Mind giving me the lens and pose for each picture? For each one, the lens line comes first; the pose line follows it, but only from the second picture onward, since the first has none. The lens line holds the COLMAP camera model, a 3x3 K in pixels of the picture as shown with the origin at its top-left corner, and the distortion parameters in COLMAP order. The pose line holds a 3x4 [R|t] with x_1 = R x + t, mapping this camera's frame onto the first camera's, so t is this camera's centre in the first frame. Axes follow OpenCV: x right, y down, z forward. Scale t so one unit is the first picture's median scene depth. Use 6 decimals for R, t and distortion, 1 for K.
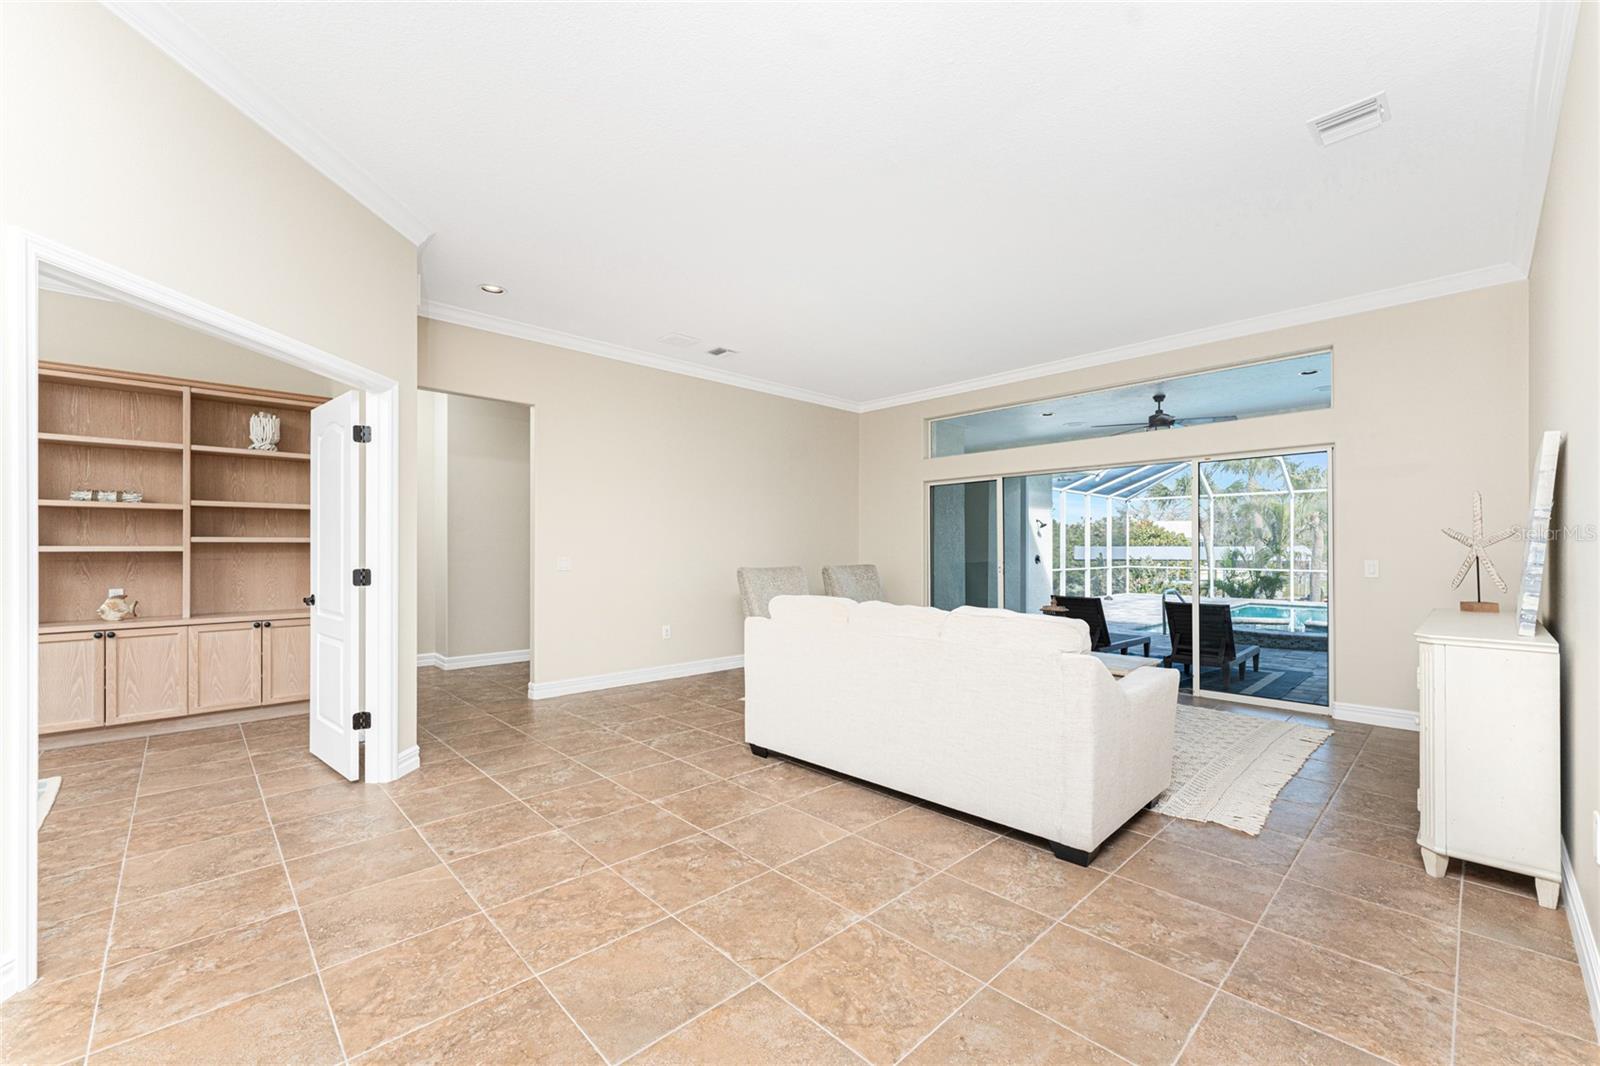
lens RADIAL K [[651.4, 0, 775.1], [0, 651.4, 548.7], [0, 0, 1]] dist [-0.000581, -0.000106]
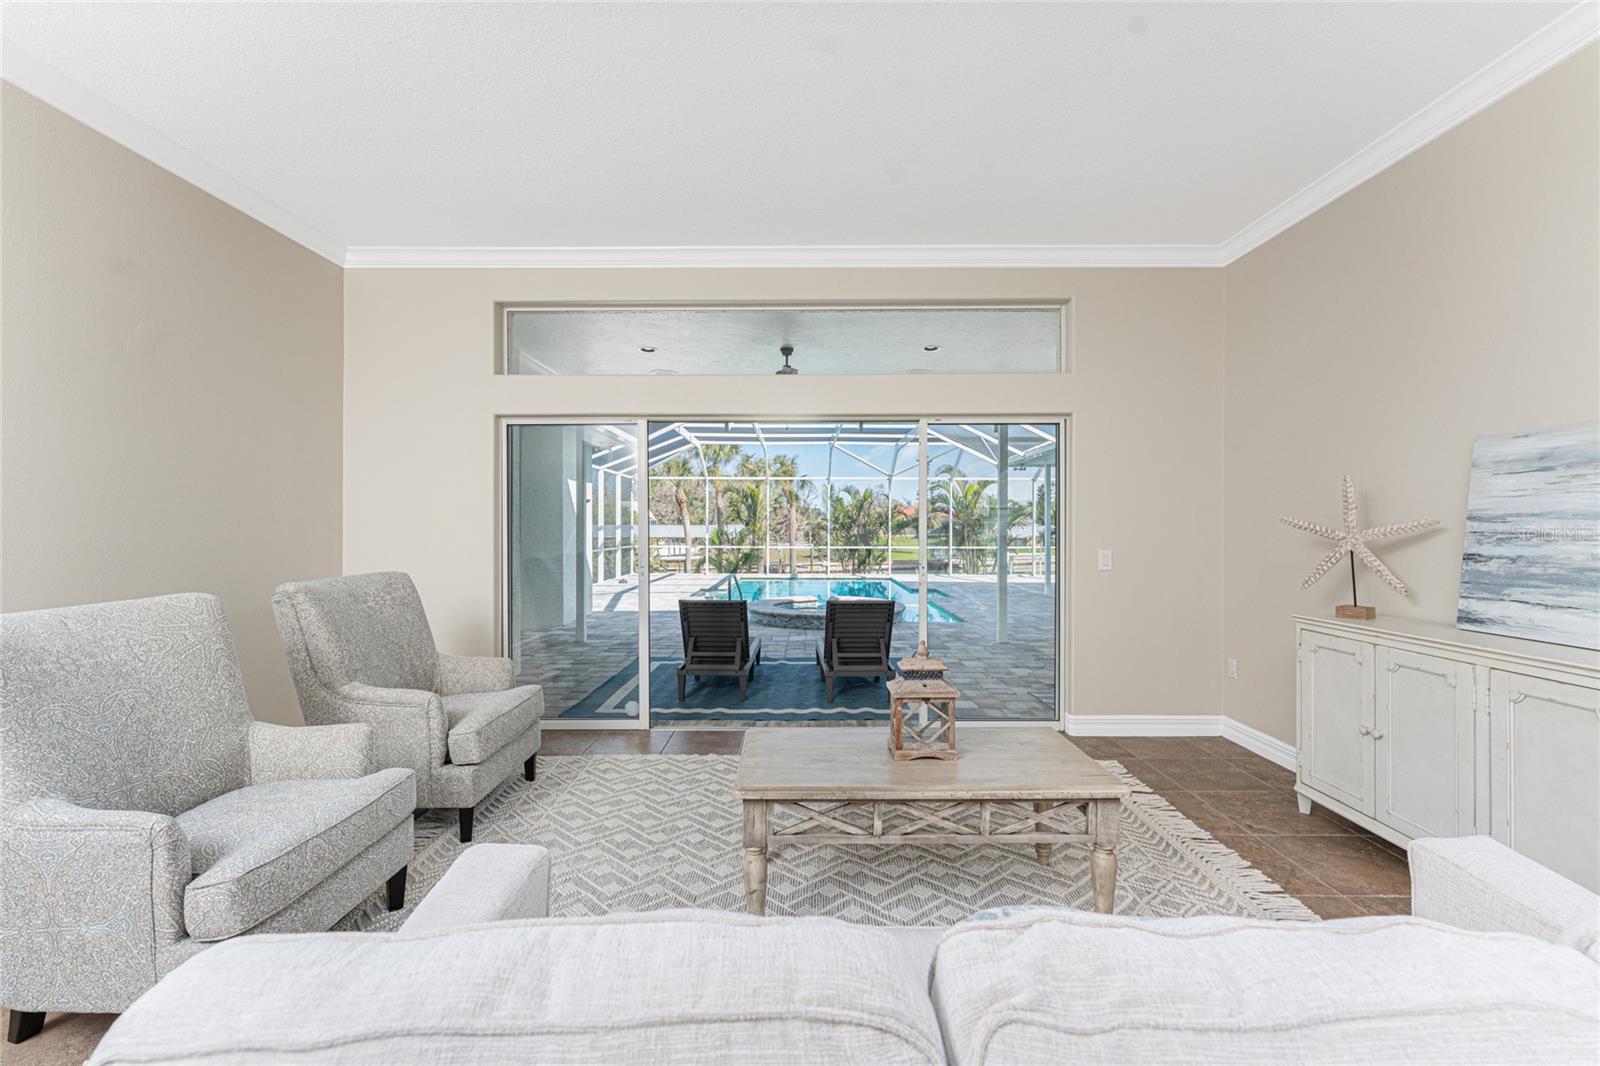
lens RADIAL K [[659.4, 0, 840.2], [0, 659.4, 530.7], [0, 0, 1]] dist [0.000880, 0.000152]
pose [[0.654484, -0.004589, 0.756062, -0.000735], [-0.000693, 0.999978, 0.006669, -0.017816], [-0.756075, -0.004889, 0.654466, 0.819451]]
